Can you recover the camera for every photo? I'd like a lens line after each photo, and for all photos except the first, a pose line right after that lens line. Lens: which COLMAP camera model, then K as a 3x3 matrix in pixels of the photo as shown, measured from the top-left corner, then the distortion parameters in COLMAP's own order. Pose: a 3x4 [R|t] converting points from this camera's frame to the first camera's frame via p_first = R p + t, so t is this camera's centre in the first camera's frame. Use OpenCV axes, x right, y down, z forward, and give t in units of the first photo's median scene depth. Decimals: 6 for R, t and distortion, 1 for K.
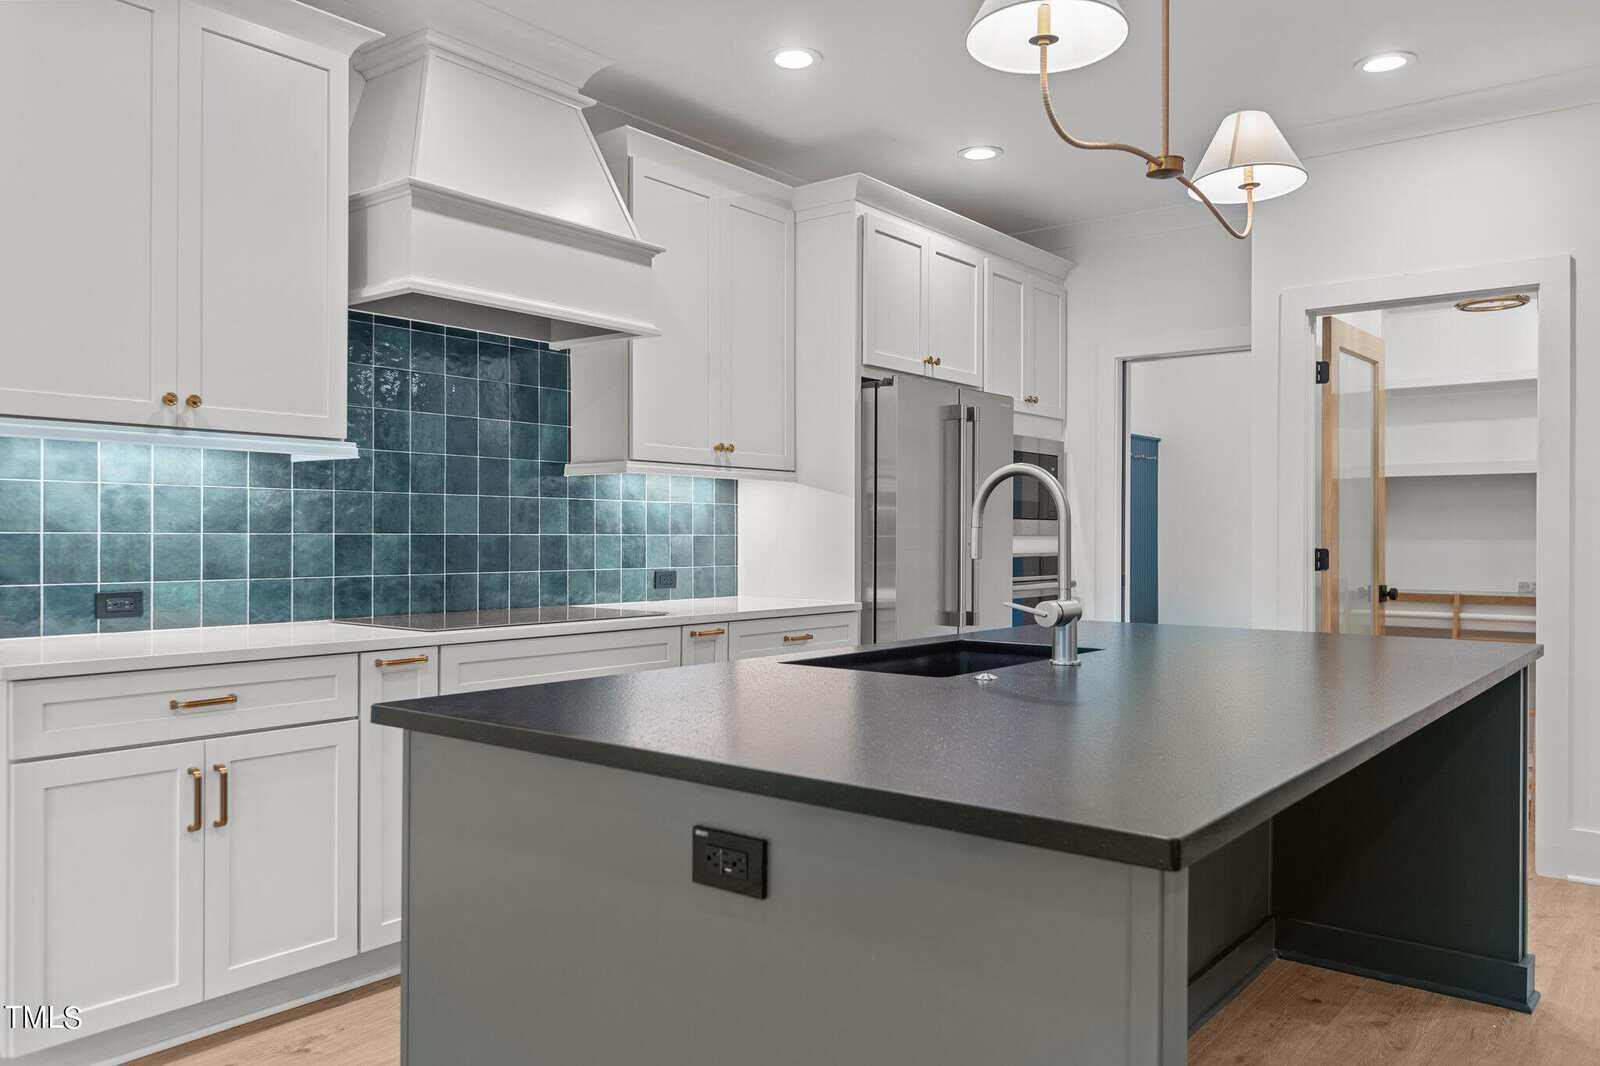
lens RADIAL K [[1183.1, 0, 792.4], [0, 1183.1, 538.8], [0, 0, 1]] dist [0.000242, -0.002394]
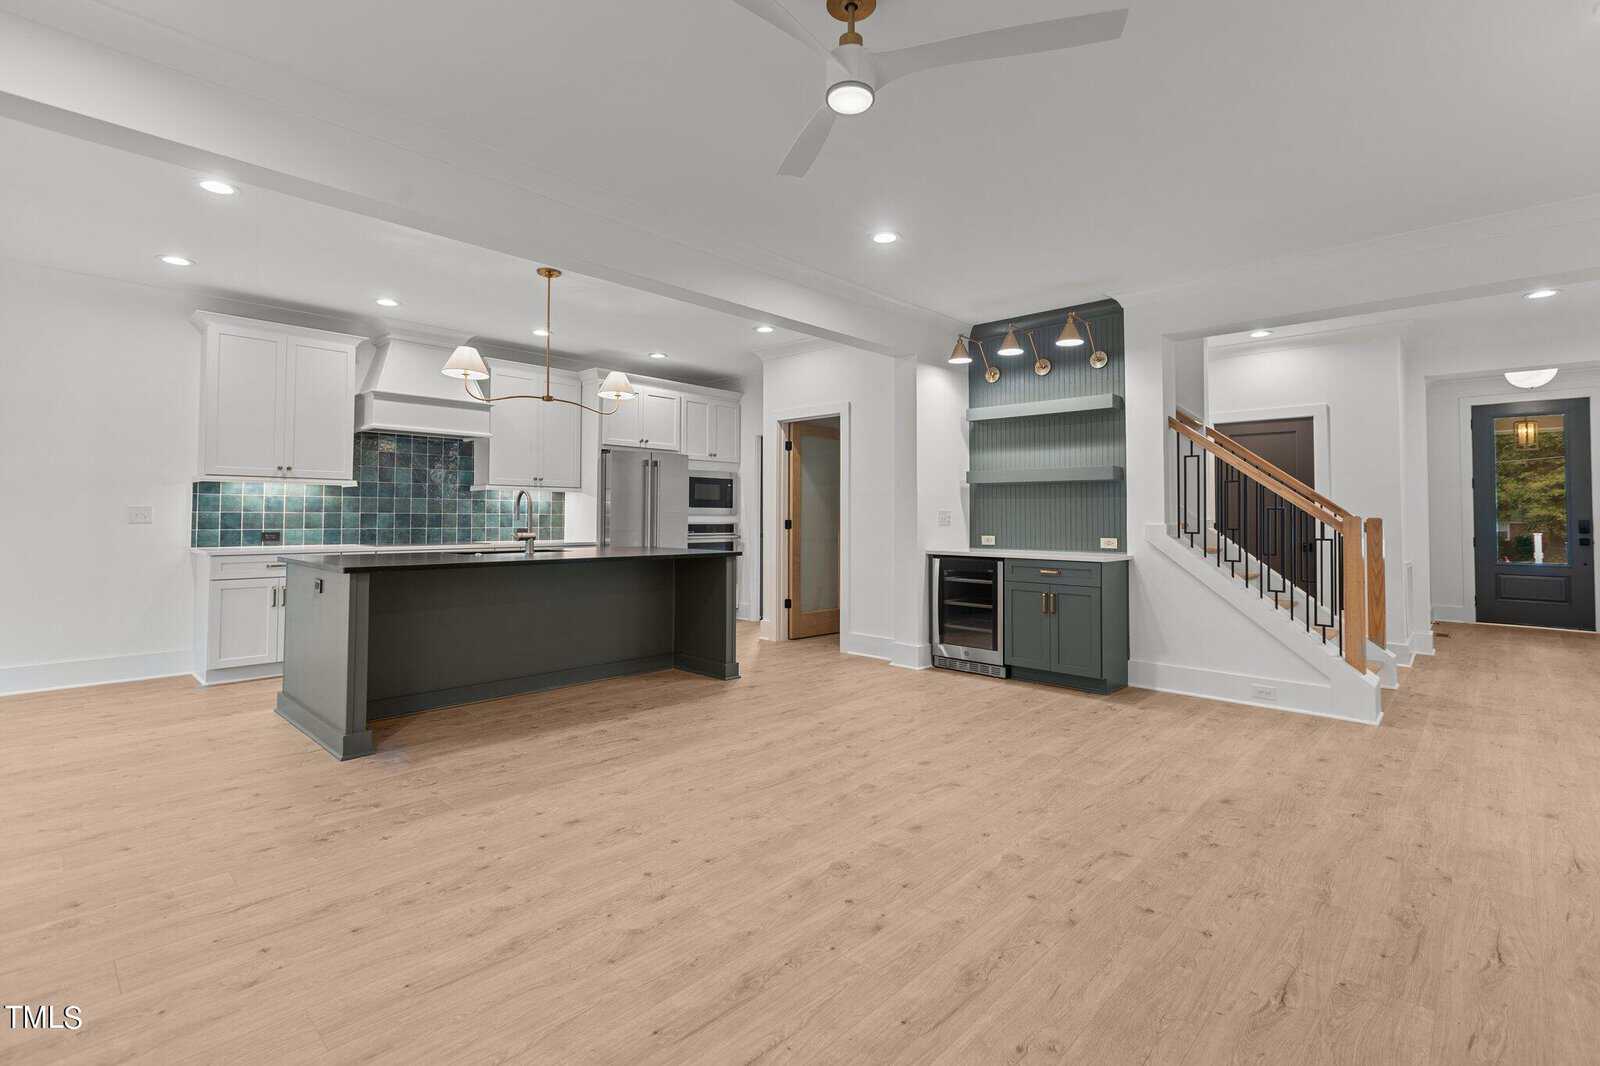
lens RADIAL K [[740.0, 0, 801.9], [0, 740.0, 495.1], [0, 0, 1]] dist [0.003746, 0.000069]
pose [[0.996418, -0.001988, -0.084547, 0.689894], [-0.000900, 0.999418, -0.034105, 0.011013], [0.084565, 0.034059, 0.995836, -0.555371]]
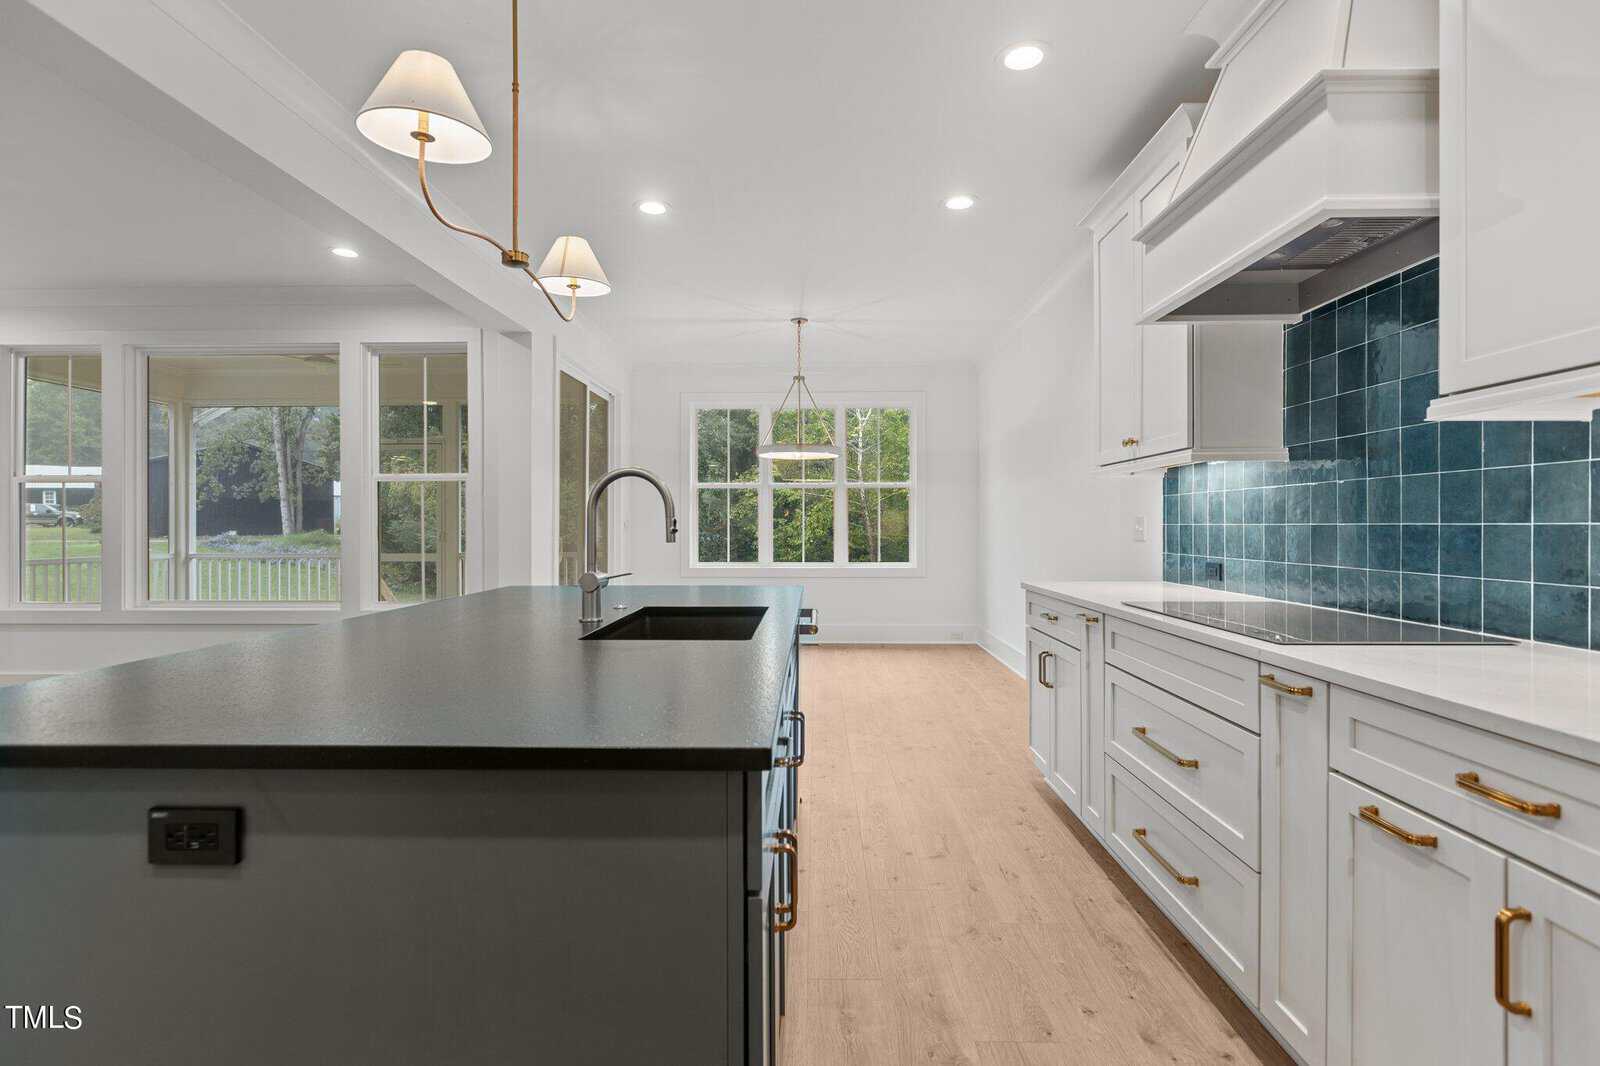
lens RADIAL K [[795.1, 0, 809.2], [0, 795.1, 522.9], [0, 0, 1]] dist [-0.000514, -0.002468]
pose [[-0.780301, -0.003676, -0.625393, 0.363231], [-0.003204, 0.999993, -0.001880, -0.001719], [0.625396, 0.000537, -0.780308, 1.126986]]
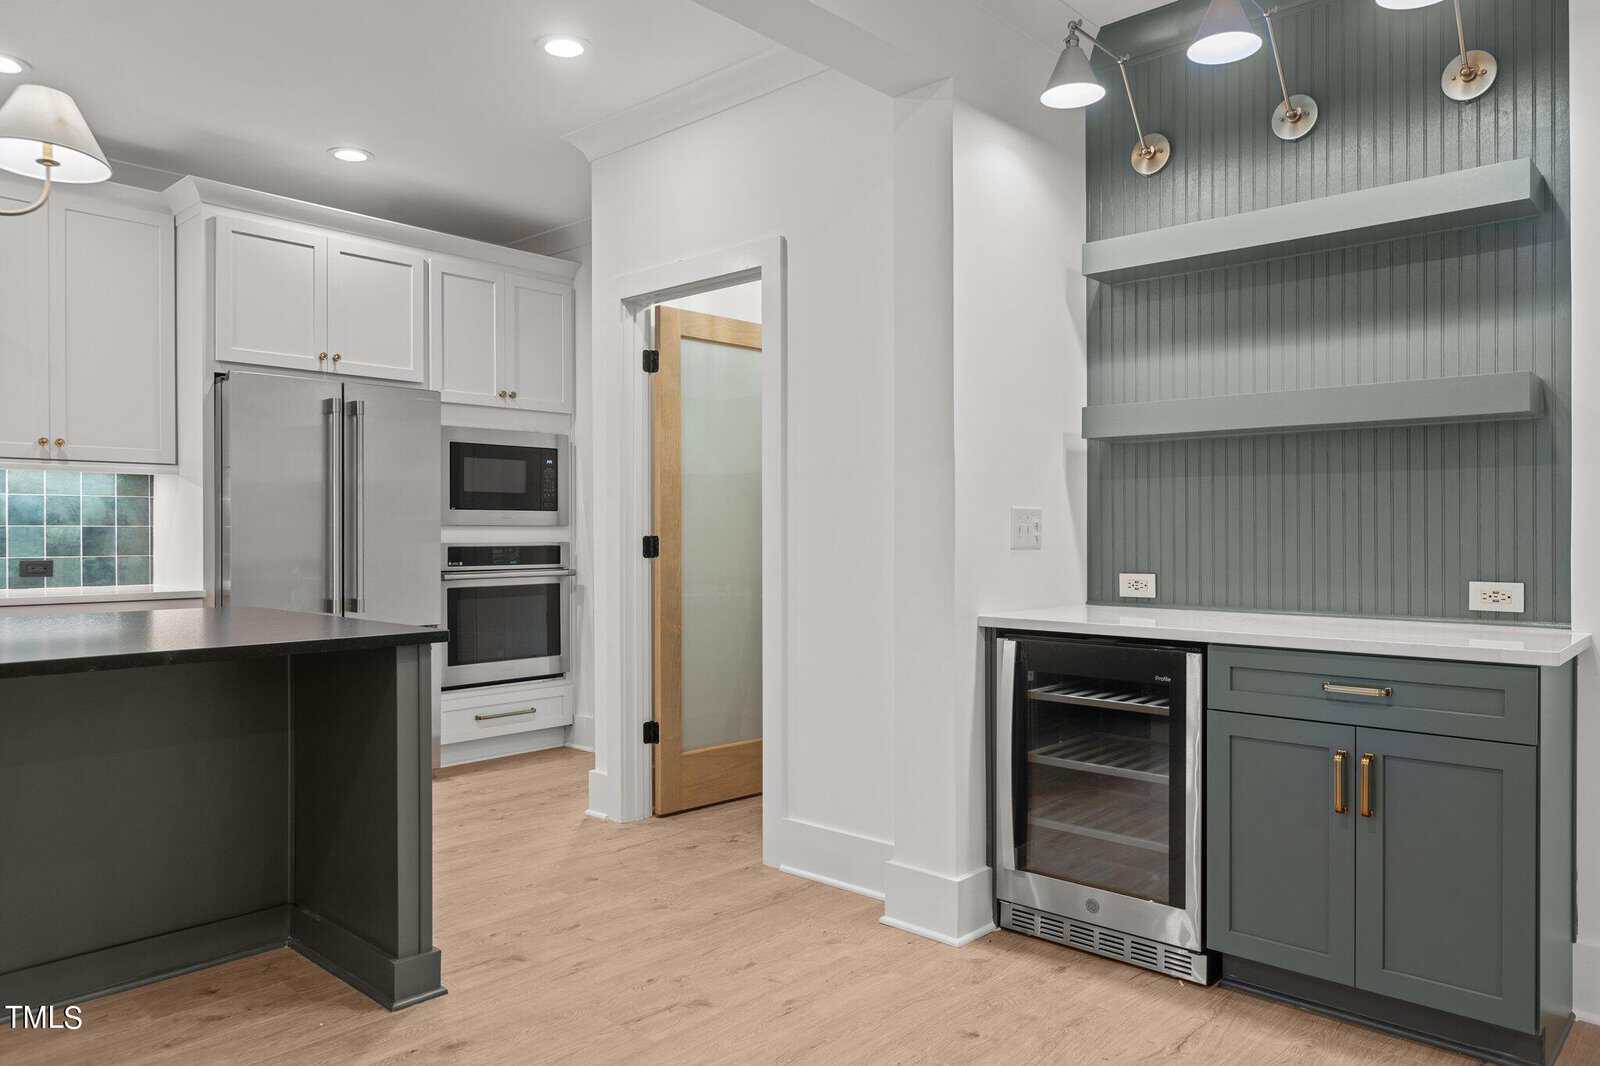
lens RADIAL K [[1085.1, 0, 804.6], [0, 1085.1, 533.1], [0, 0, 1]] dist [0.000774, -0.003958]
pose [[0.997728, -0.005283, -0.067160, 0.735319], [0.005172, 0.999985, -0.001836, 0.009753], [0.067169, 0.001485, 0.997741, 0.097989]]
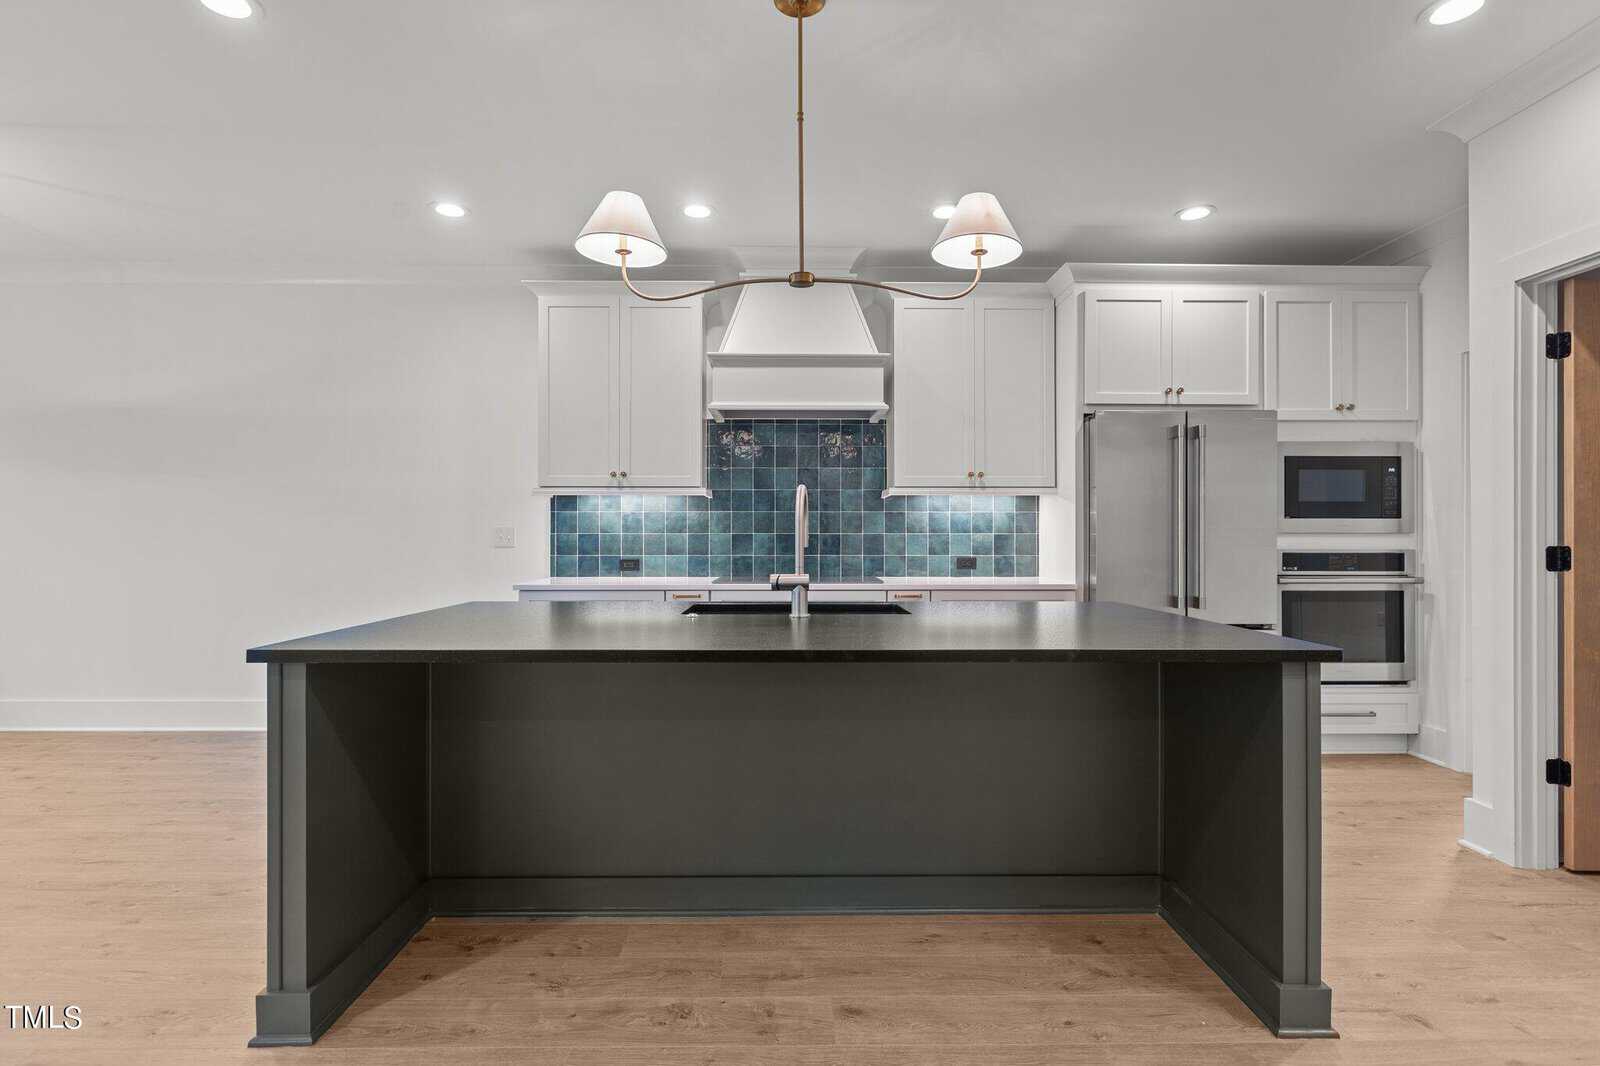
lens RADIAL K [[795.1, 0, 795.5], [0, 795.1, 532.5], [0, 0, 1]] dist [-0.000514, -0.002468]
pose [[0.629632, -0.005633, -0.776873, 0.629186], [-0.000790, 0.999969, -0.007892, 0.003931], [0.776893, 0.005582, 0.629607, 0.217771]]
